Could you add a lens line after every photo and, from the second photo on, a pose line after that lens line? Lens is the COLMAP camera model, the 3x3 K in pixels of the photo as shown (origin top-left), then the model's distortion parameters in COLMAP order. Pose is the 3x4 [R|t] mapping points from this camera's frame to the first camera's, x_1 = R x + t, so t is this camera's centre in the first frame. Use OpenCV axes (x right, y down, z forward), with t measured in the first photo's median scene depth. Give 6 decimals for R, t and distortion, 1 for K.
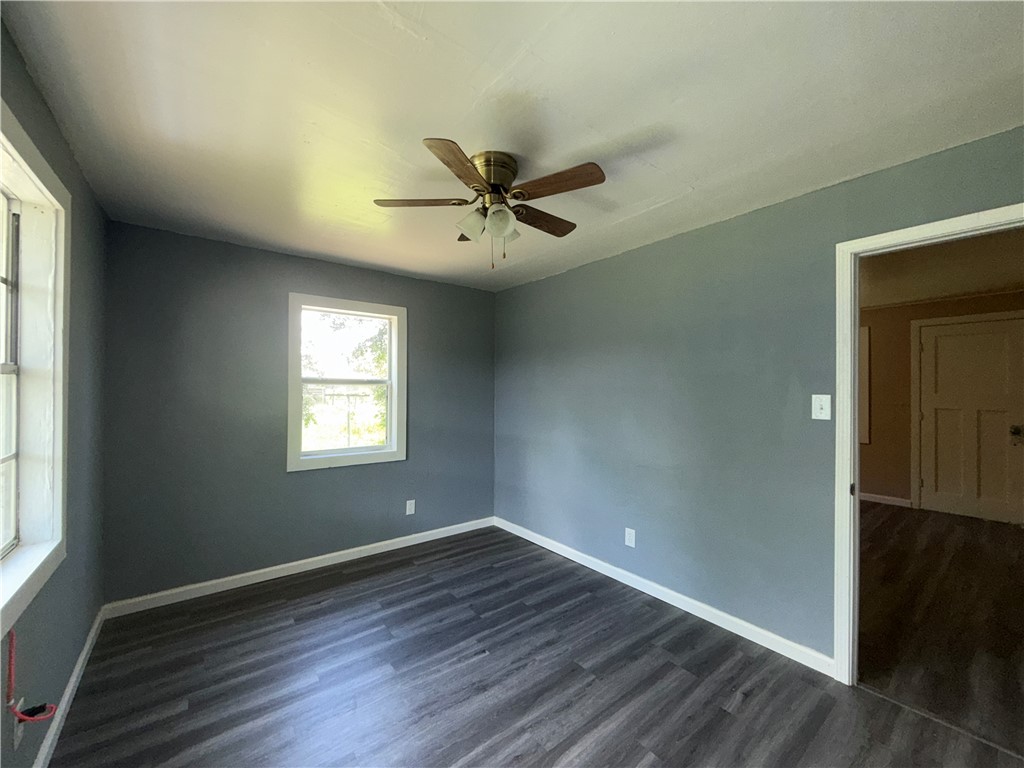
lens RADIAL K [[407.5, 0, 509.7], [0, 407.5, 383.9], [0, 0, 1]] dist [-0.000026, 0.000918]
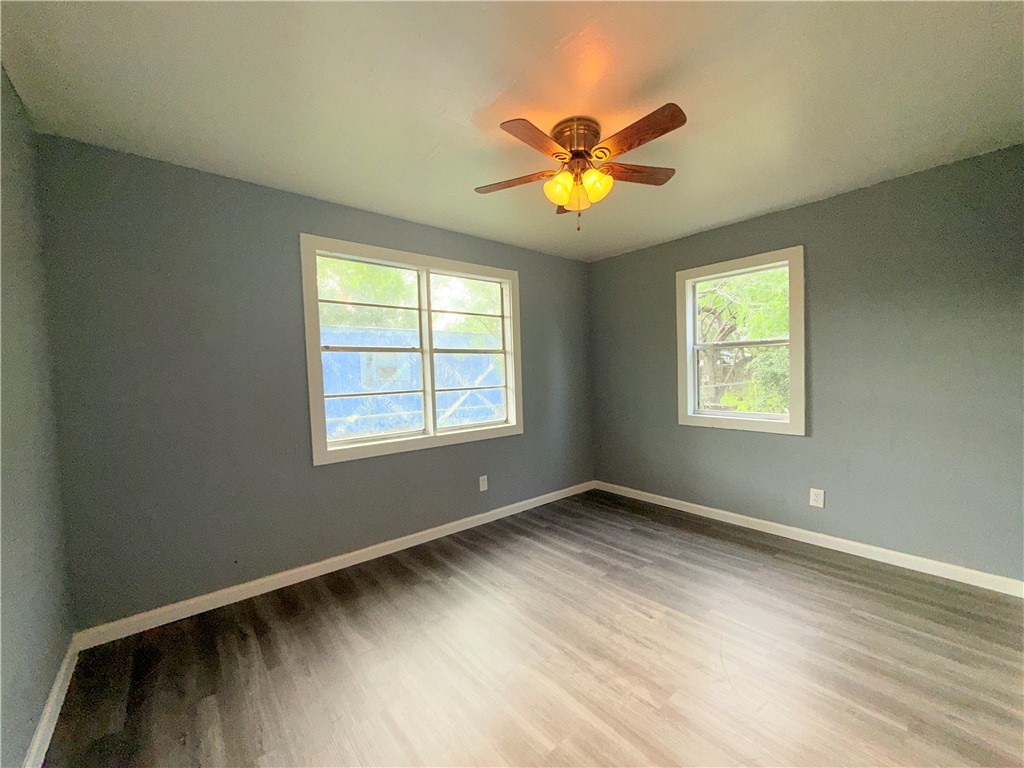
lens RADIAL K [[407.5, 0, 509.7], [0, 407.5, 383.9], [0, 0, 1]] dist [-0.000026, 0.000918]
pose [[0.038726, 0.022581, -0.998995, 0.852865], [0.037565, 0.999005, 0.024037, 0.069045], [0.998544, -0.038458, 0.037840, 0.637428]]
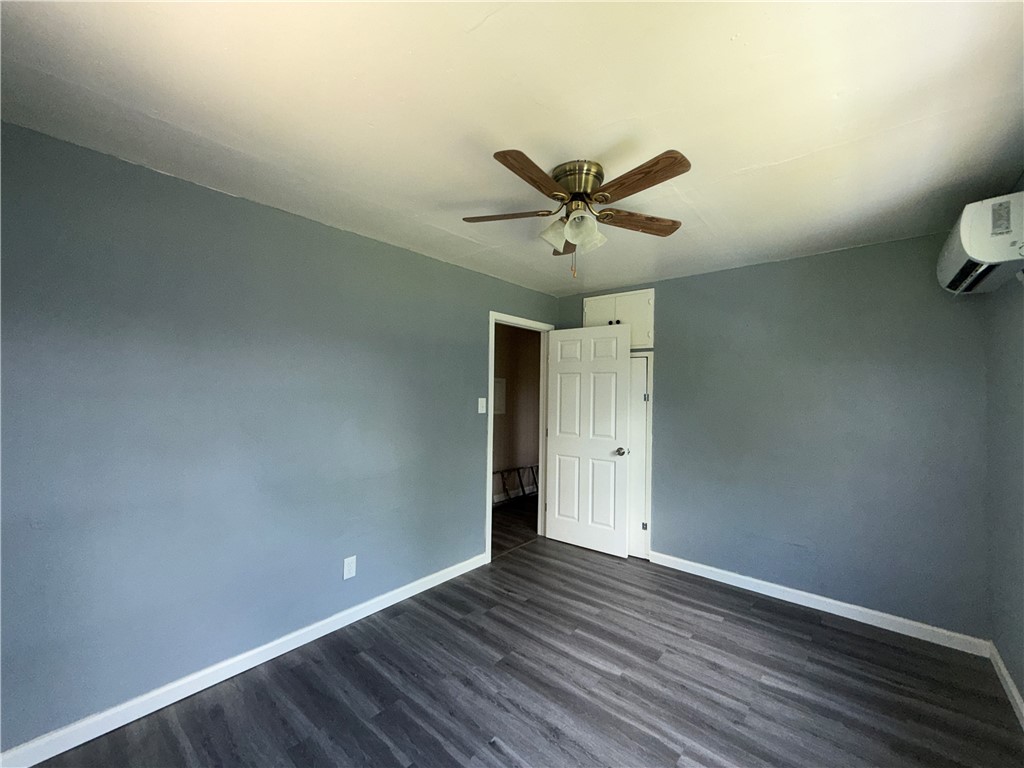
lens RADIAL K [[408.6, 0, 510.2], [0, 408.6, 383.4], [0, 0, 1]] dist [0.001416, 0.000095]
pose [[-0.191980, 0.013035, 0.981312, -0.815827], [-0.026200, 0.999487, -0.018402, -0.004982], [-0.981049, -0.029243, -0.191540, 1.112563]]
